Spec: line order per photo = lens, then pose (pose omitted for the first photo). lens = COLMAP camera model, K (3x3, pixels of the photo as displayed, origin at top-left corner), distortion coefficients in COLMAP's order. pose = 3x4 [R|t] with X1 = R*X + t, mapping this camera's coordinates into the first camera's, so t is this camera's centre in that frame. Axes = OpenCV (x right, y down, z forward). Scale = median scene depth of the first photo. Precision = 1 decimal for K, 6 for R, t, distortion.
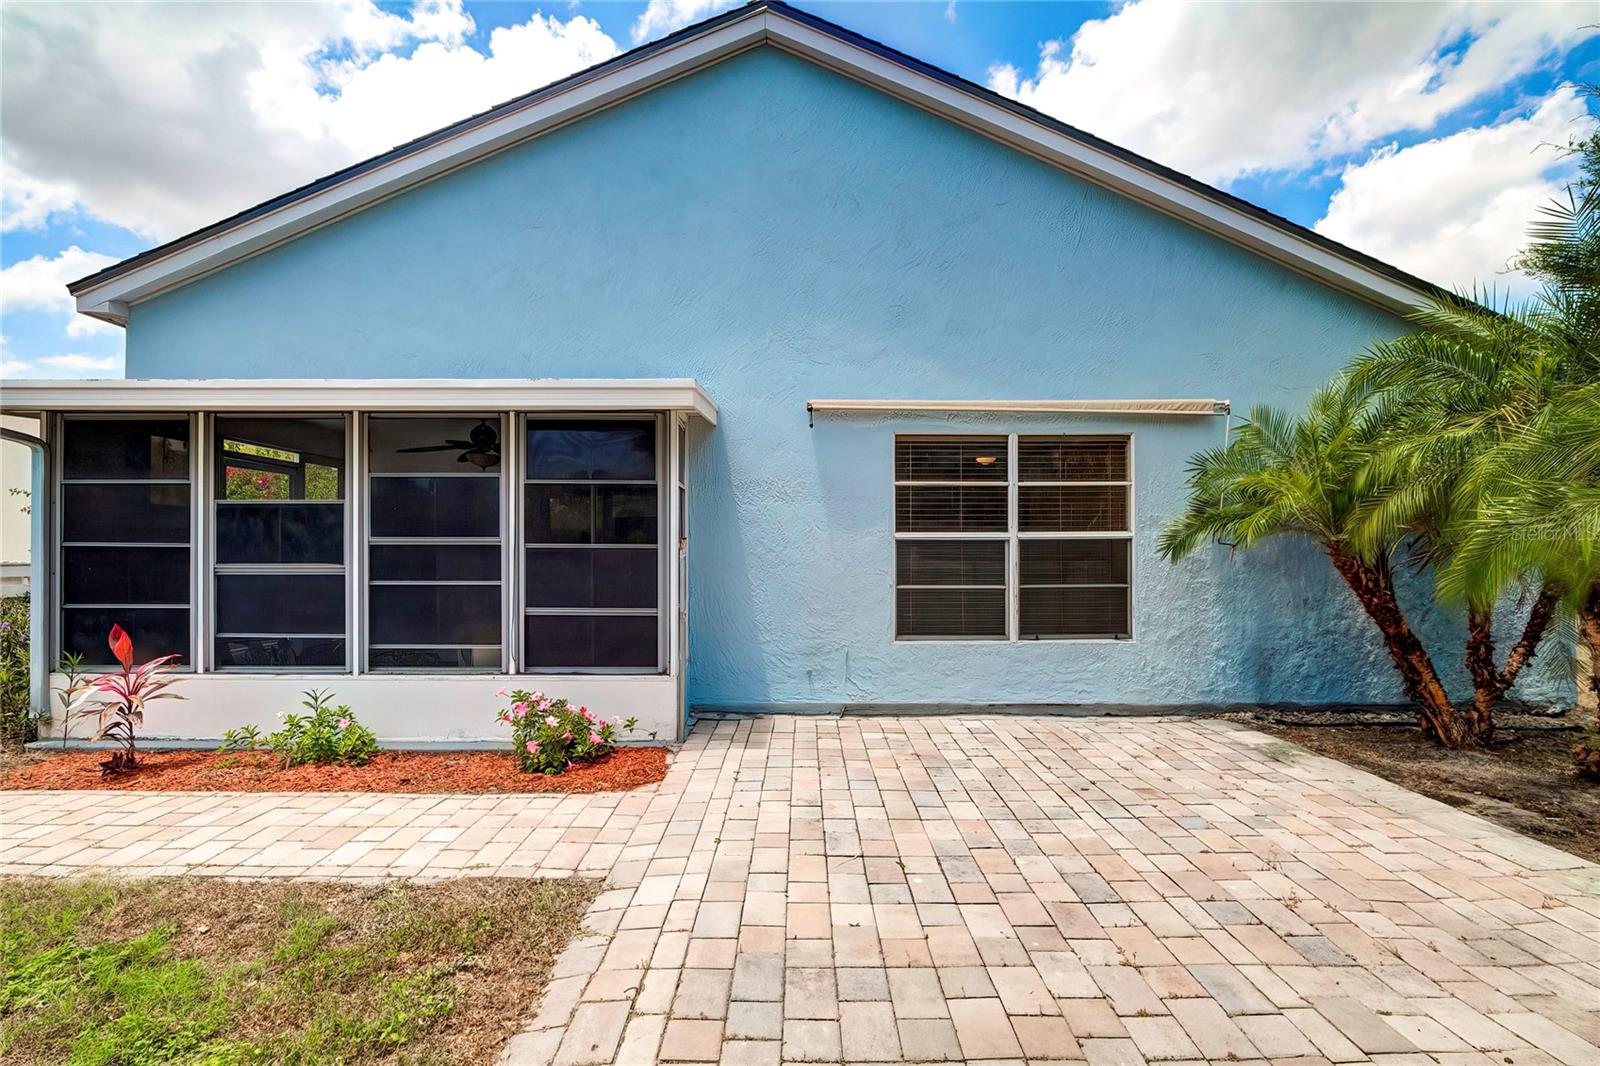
lens RADIAL K [[706.0, 0, 810.0], [0, 706.0, 529.4], [0, 0, 1]] dist [-0.017439, 0.000665]
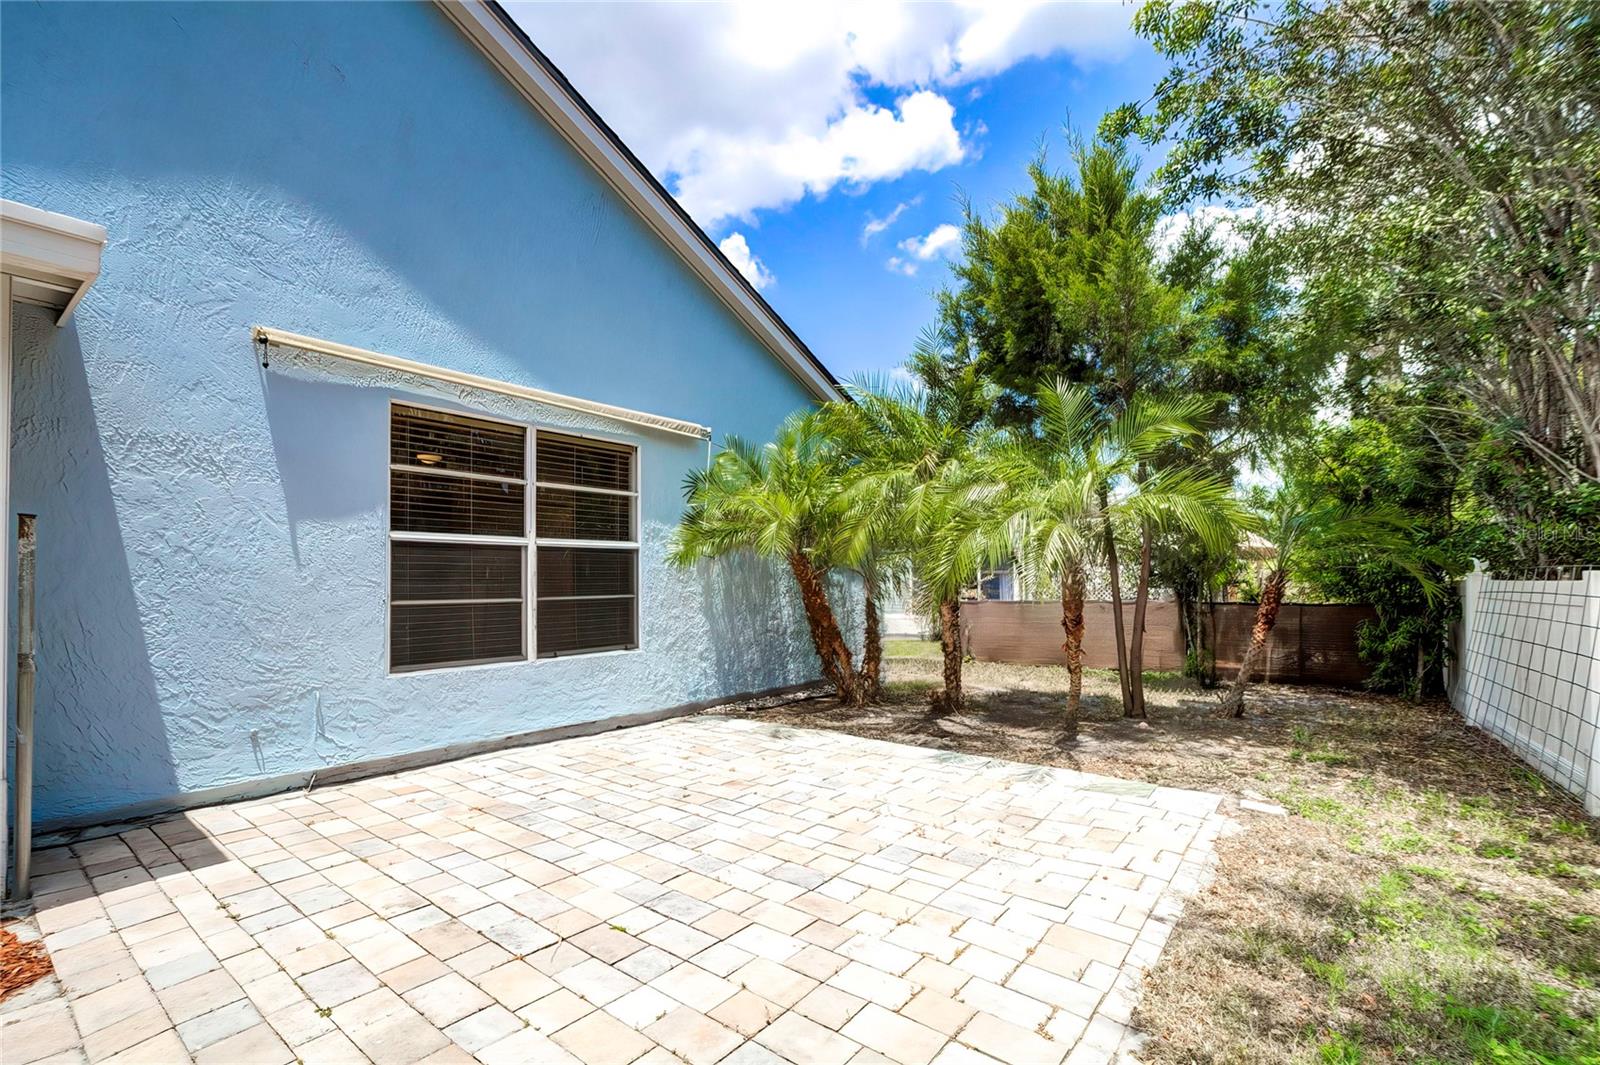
lens RADIAL K [[712.3, 0, 801.2], [0, 712.3, 555.9], [0, 0, 1]] dist [-0.015646, 0.000145]
pose [[0.622579, 0.024680, 0.782168, -0.201406], [-0.019345, 0.999682, -0.016145, 0.035192], [-0.782318, -0.005080, 0.622859, 0.183872]]
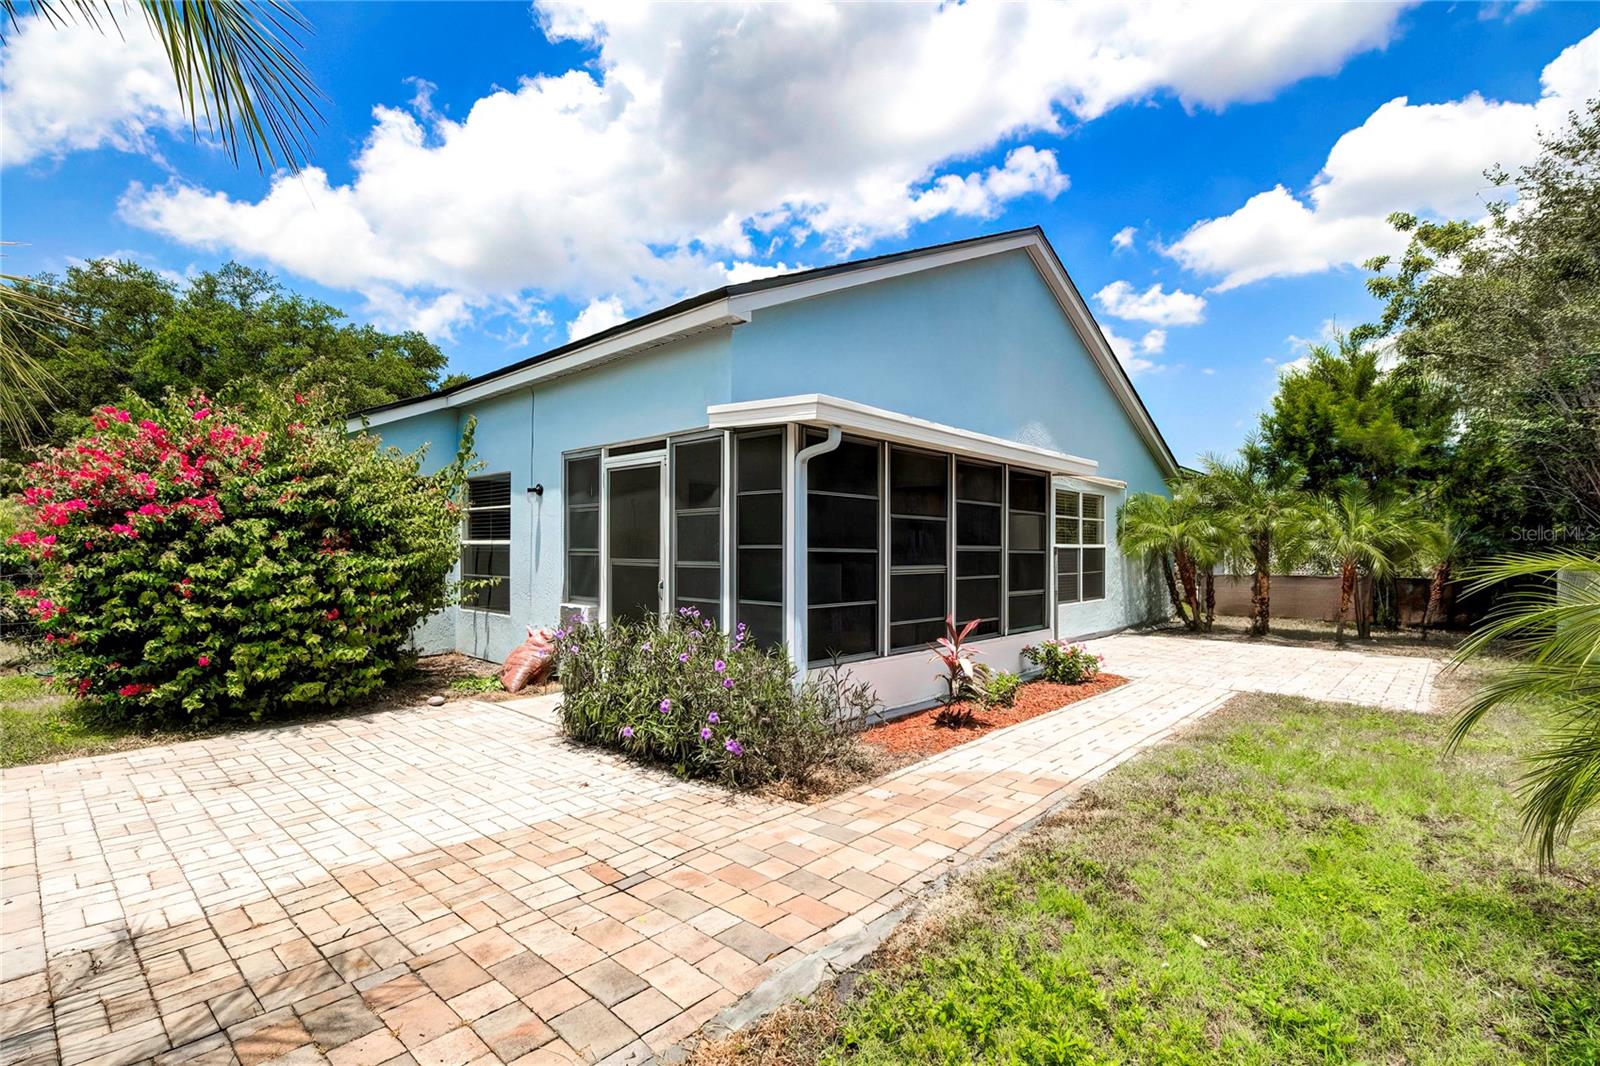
lens RADIAL K [[726.1, 0, 803.6], [0, 726.1, 544.2], [0, 0, 1]] dist [-0.002828, 0.000063]
pose [[0.676524, 0.009885, 0.736354, -1.669817], [-0.025816, 0.999614, 0.010299, 0.002048], [-0.735968, -0.025977, 0.676518, 0.237598]]
